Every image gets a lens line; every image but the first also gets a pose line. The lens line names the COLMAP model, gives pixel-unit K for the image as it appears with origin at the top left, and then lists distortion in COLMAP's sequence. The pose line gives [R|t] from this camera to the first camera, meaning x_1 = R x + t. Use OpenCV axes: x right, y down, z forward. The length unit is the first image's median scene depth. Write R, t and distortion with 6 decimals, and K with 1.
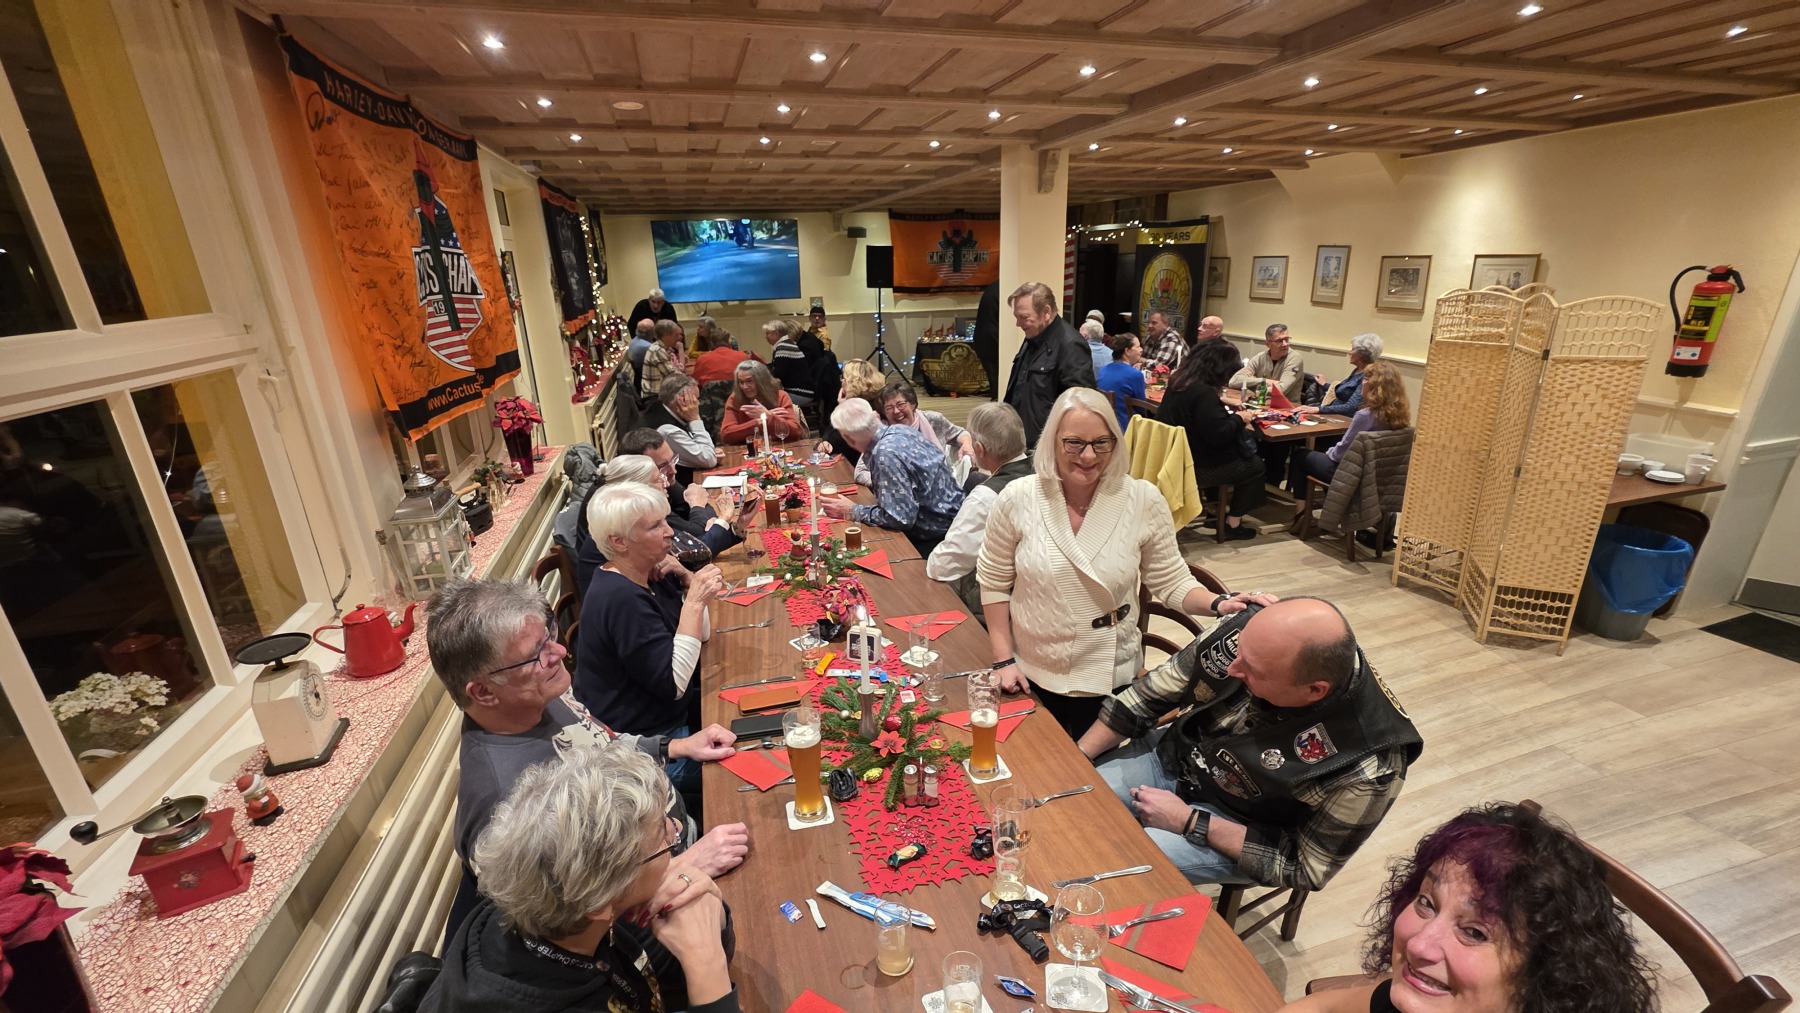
lens RADIAL K [[716.0, 0, 900.7], [0, 716.0, 508.3], [0, 0, 1]] dist [-0.002058, -0.000378]
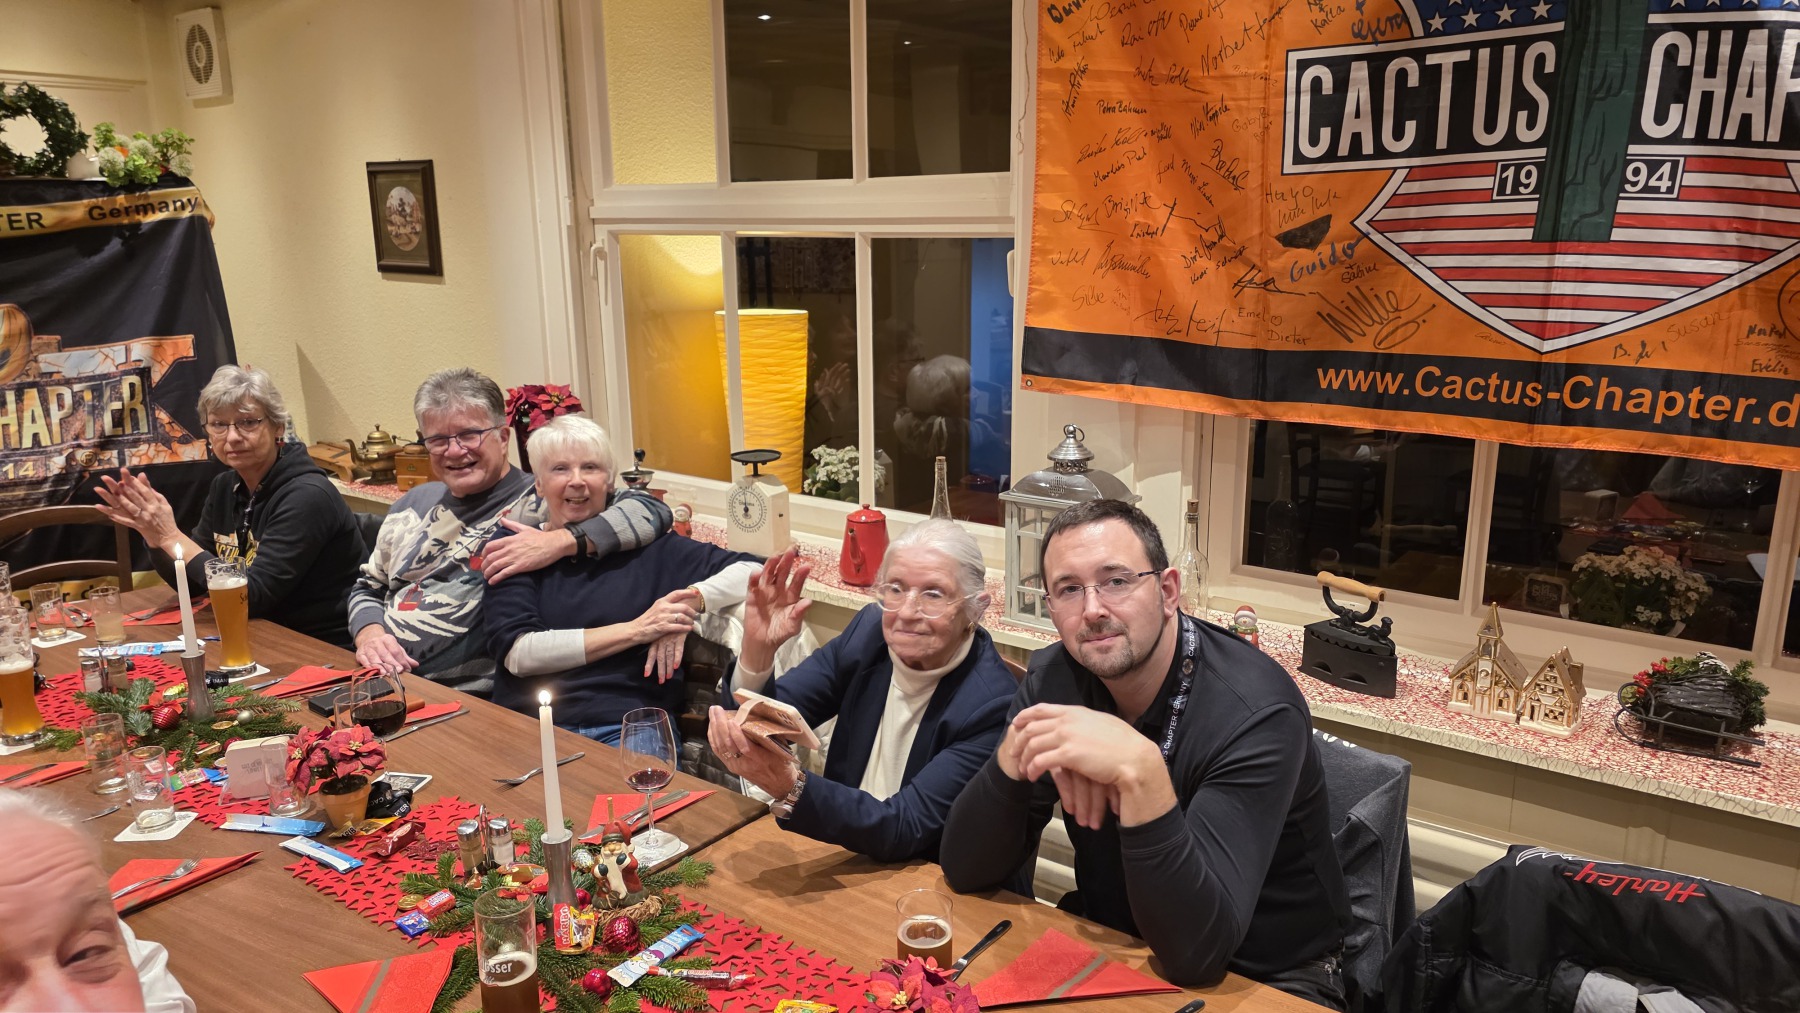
lens RADIAL K [[1212.3, 0, 900.0], [0, 1212.3, 506.5], [0, 0, 1]] dist [0.058978, -0.064025]
pose [[-0.782504, 0.171897, -0.598447, 0.070240], [-0.178513, 0.858851, 0.480112, -0.395032], [0.596506, 0.482520, -0.641369, 1.335054]]
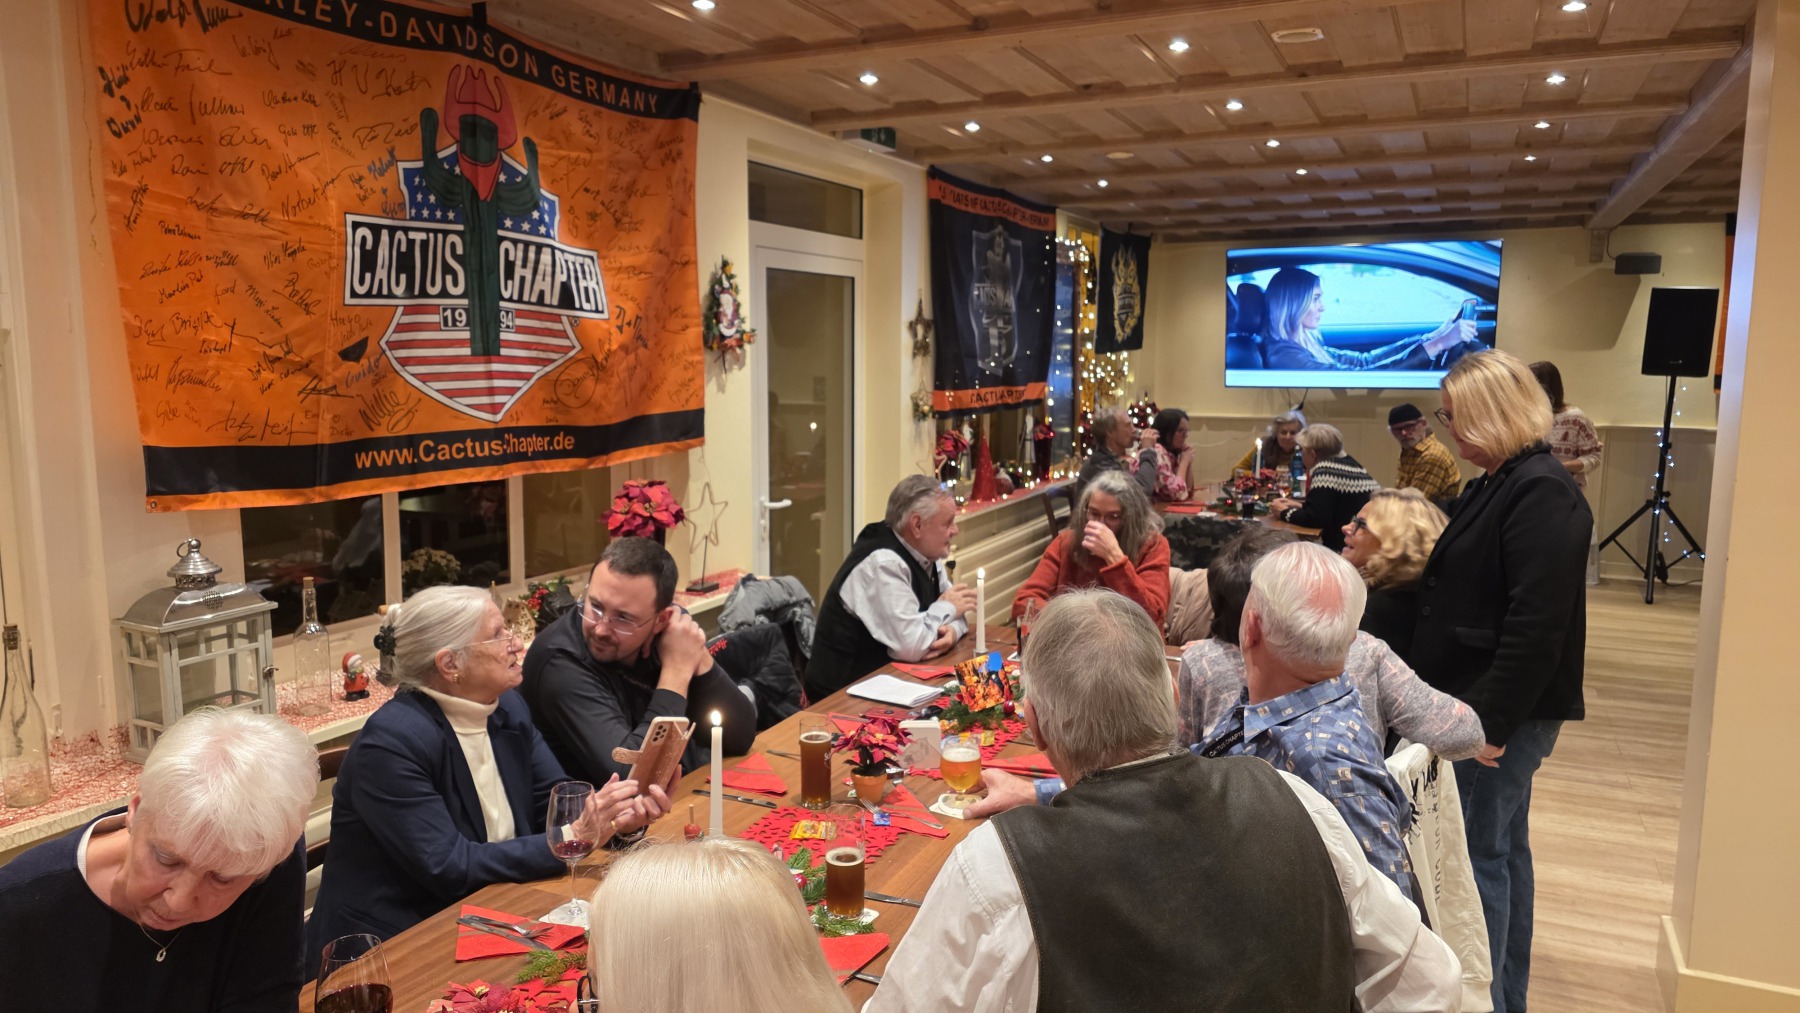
lens RADIAL K [[1206.9, 0, 895.1], [0, 1206.9, 498.9], [0, 0, 1]] dist [0.051814, -0.067729]
pose [[0.765622, 0.107246, -0.634288, 0.358076], [-0.231850, 0.965742, -0.116568, -0.092486], [0.600057, 0.236307, 0.764258, 0.457719]]
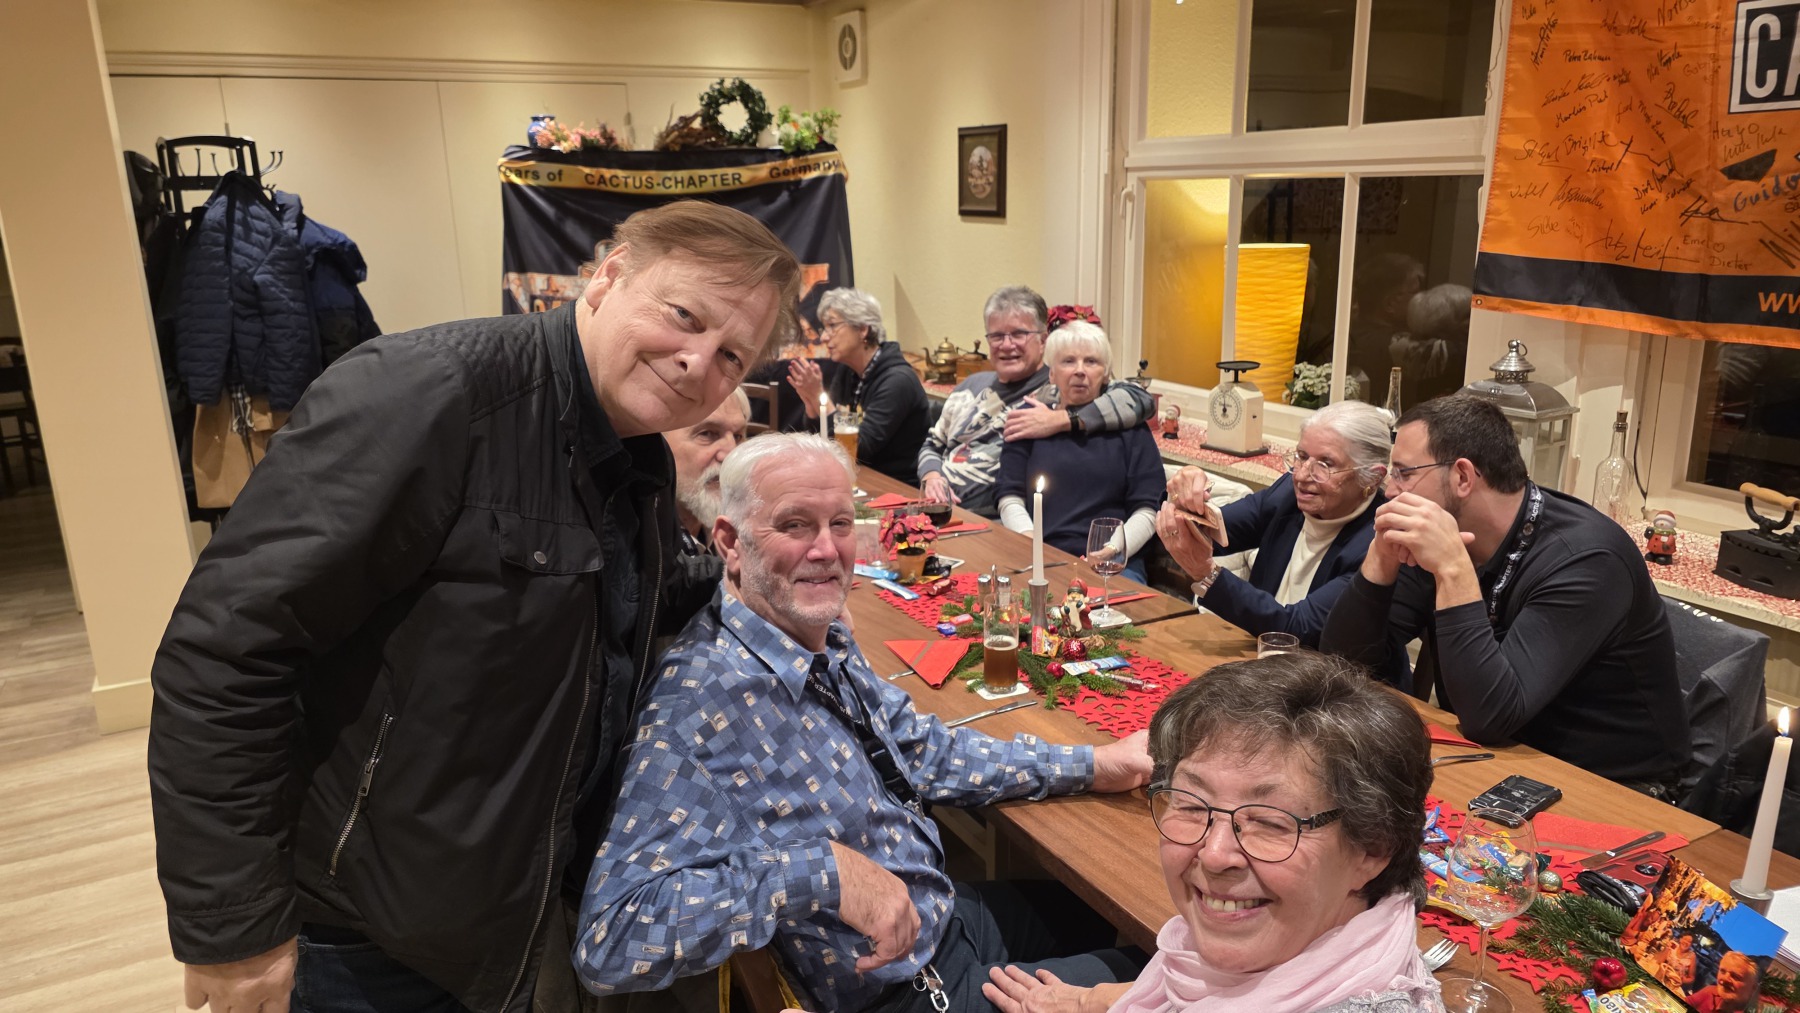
lens RADIAL K [[1206.9, 0, 895.1], [0, 1206.9, 498.9], [0, 0, 1]] dist [0.051814, -0.067729]
pose [[-0.973505, 0.103765, -0.203767, 0.144158], [-0.027303, 0.831988, 0.554121, -0.474514], [0.227030, 0.545003, -0.807112, 1.572014]]
